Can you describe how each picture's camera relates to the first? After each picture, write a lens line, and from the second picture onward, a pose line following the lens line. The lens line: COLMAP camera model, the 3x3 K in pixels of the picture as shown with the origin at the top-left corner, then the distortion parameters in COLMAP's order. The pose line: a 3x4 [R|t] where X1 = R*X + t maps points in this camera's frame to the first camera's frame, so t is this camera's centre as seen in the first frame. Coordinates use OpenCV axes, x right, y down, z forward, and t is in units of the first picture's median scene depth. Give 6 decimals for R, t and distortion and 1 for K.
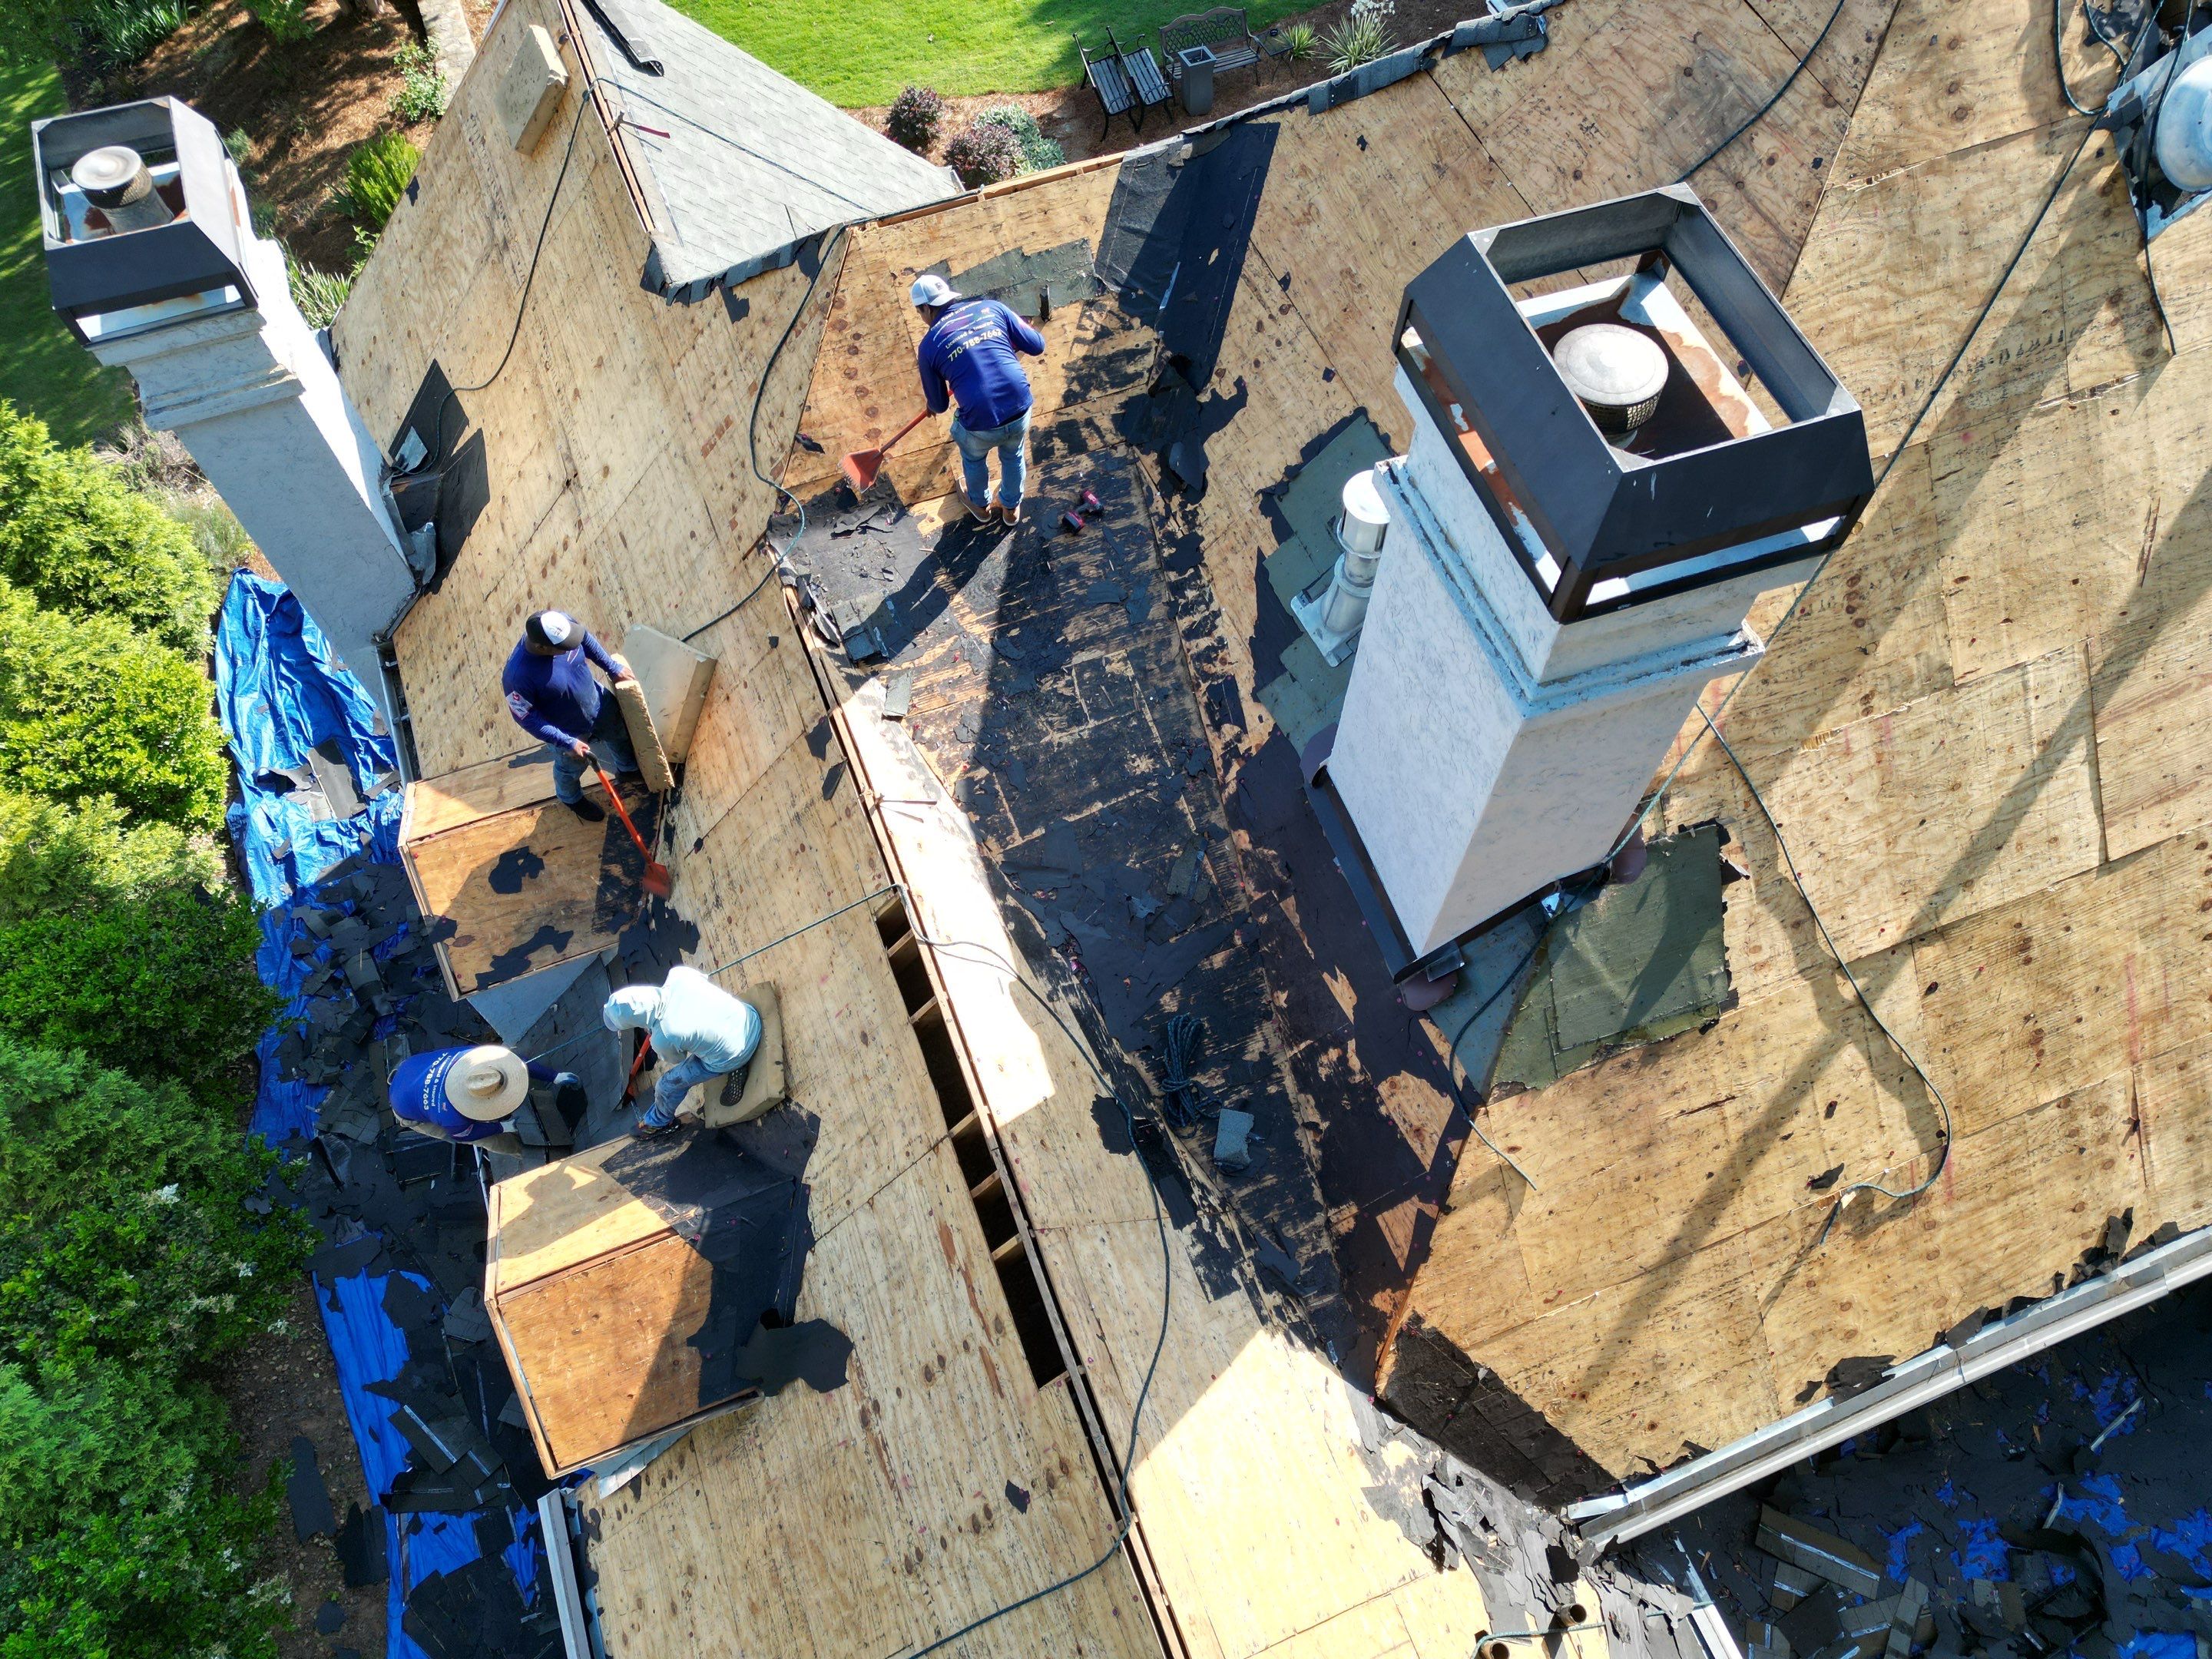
lens RADIAL K [[1575.1, 0, 1106.0], [0, 1575.1, 829.5], [0, 0, 1]] dist [0.086248, -0.069934]
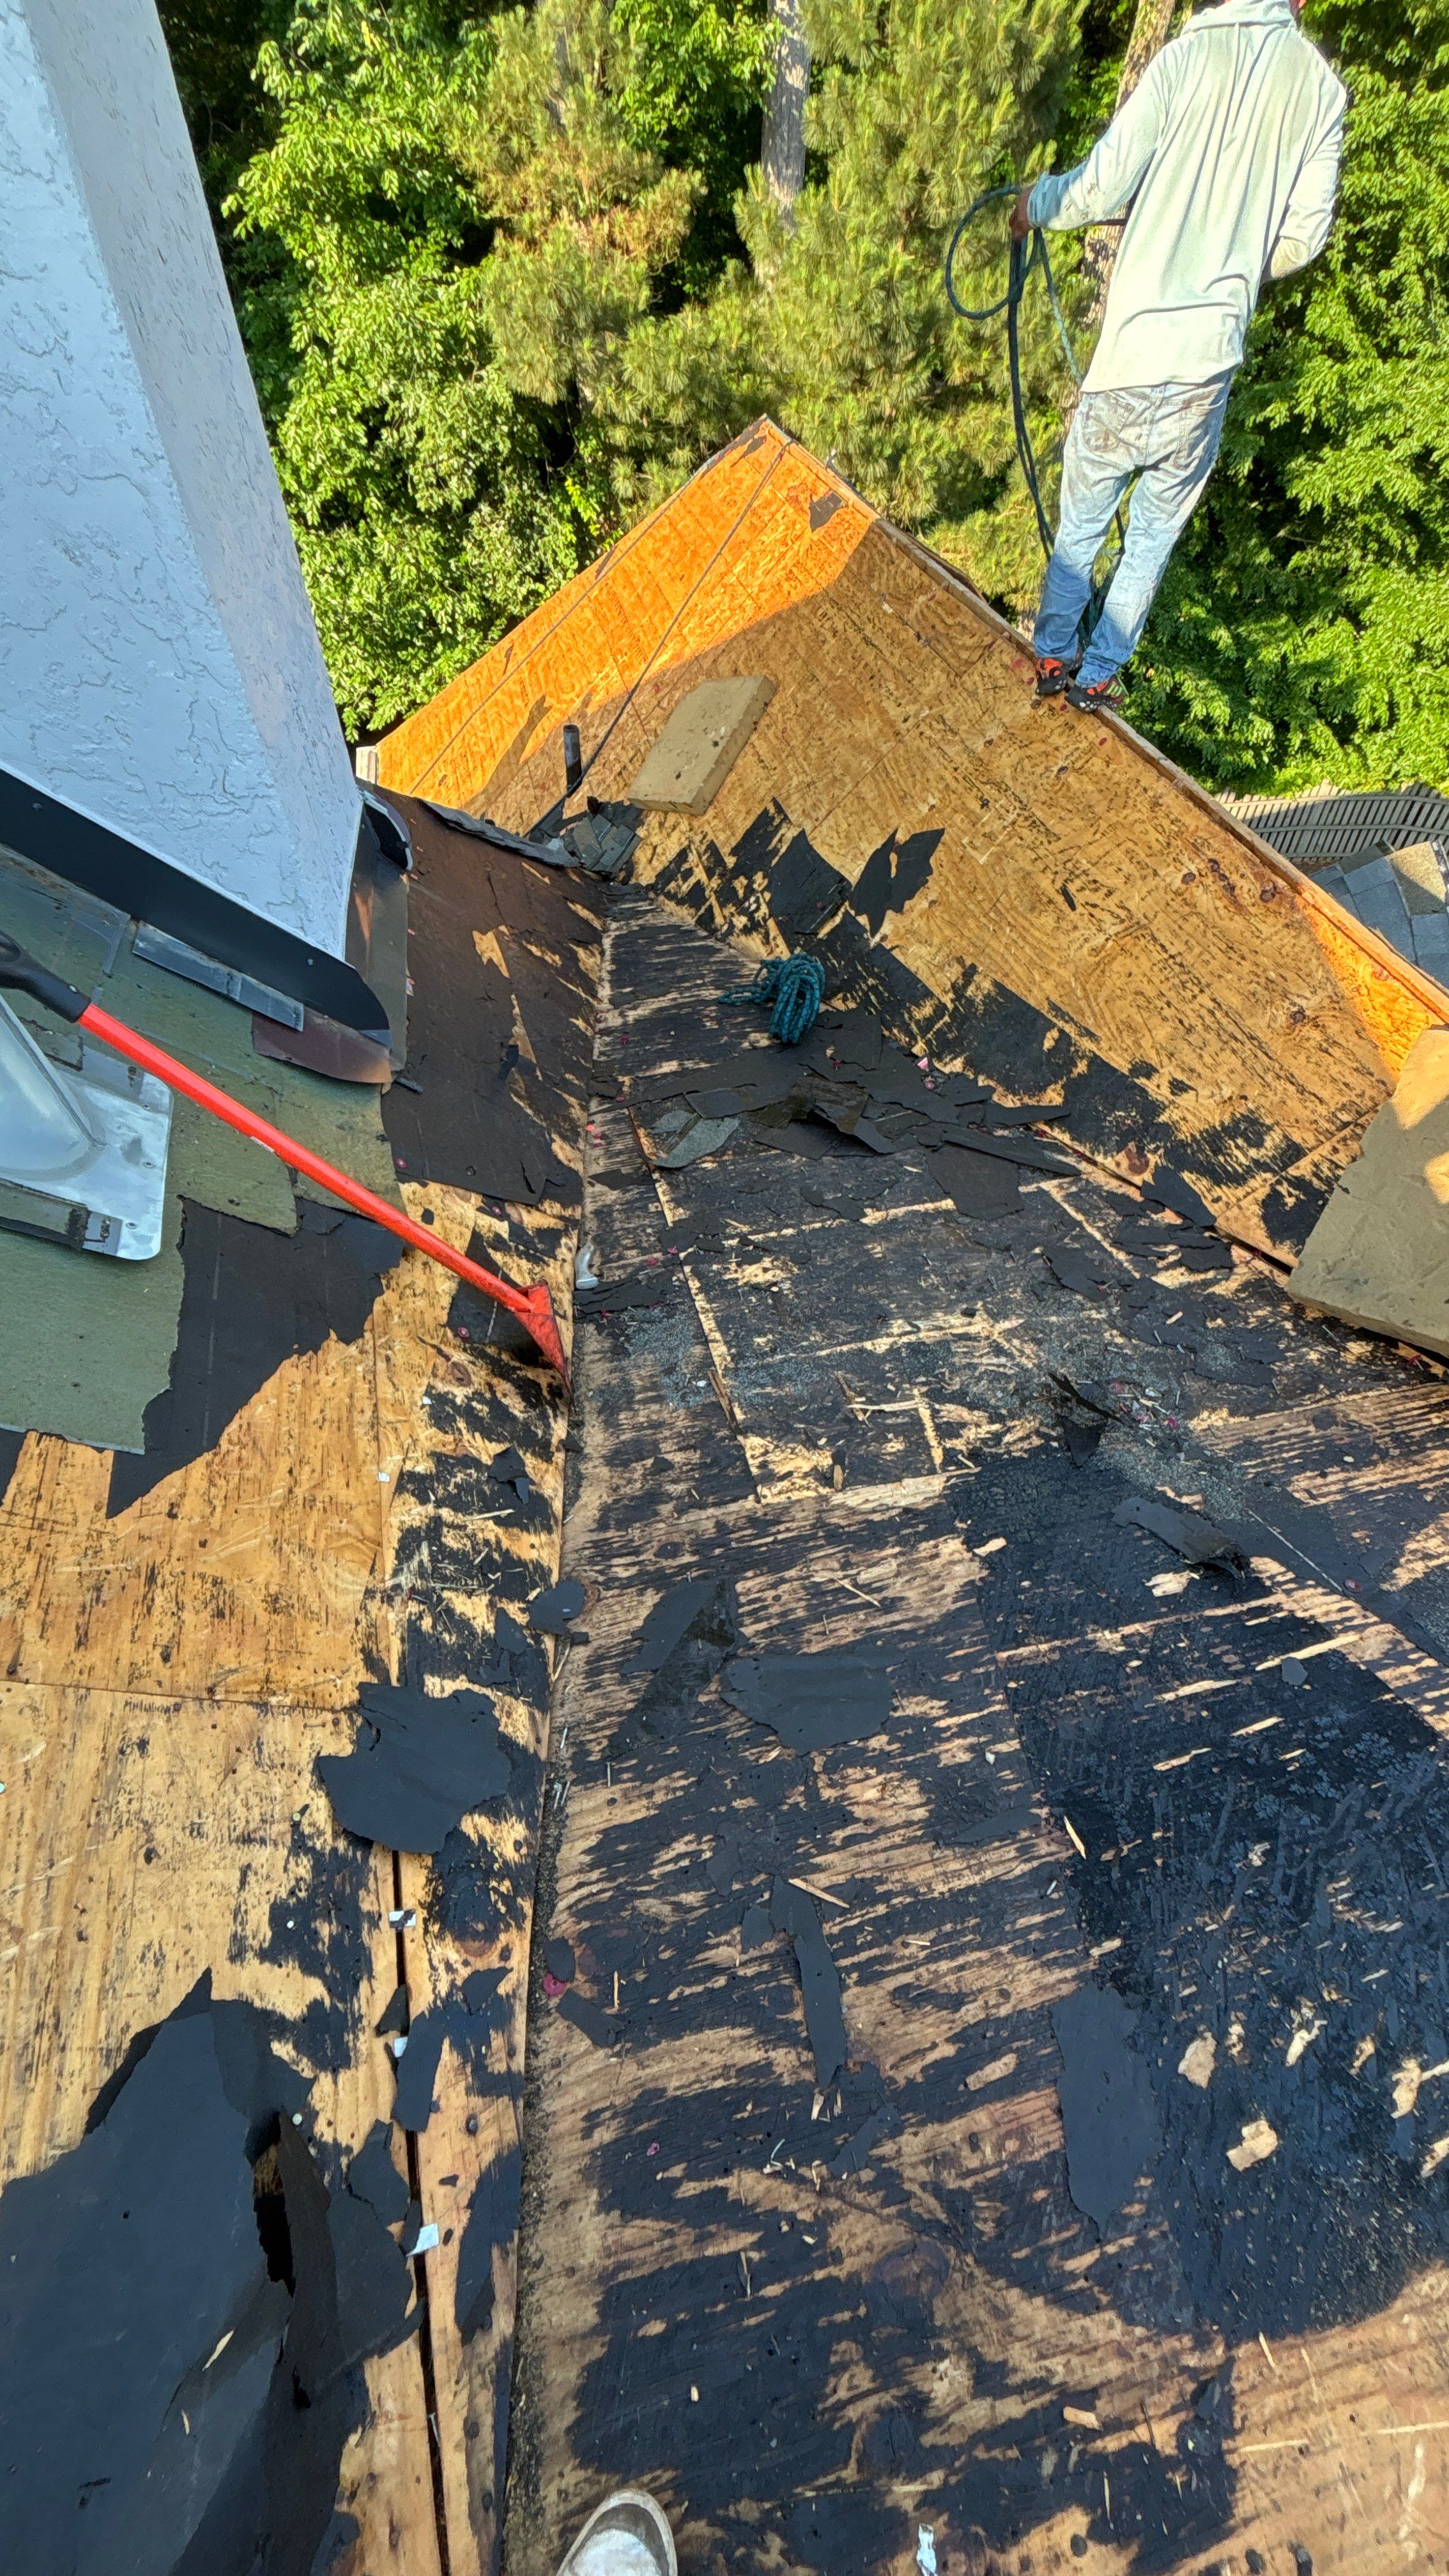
lens RADIAL K [[1043.9, 0, 724.5], [0, 1043.9, 1288.0], [0, 0, 1]] dist [0.001100, 0.000133]
pose [[-0.989234, -0.109640, 0.096926, 0.004368], [0.127161, -0.316204, 0.940130, -0.284336], [-0.072427, 0.942334, 0.326742, 0.899951]]
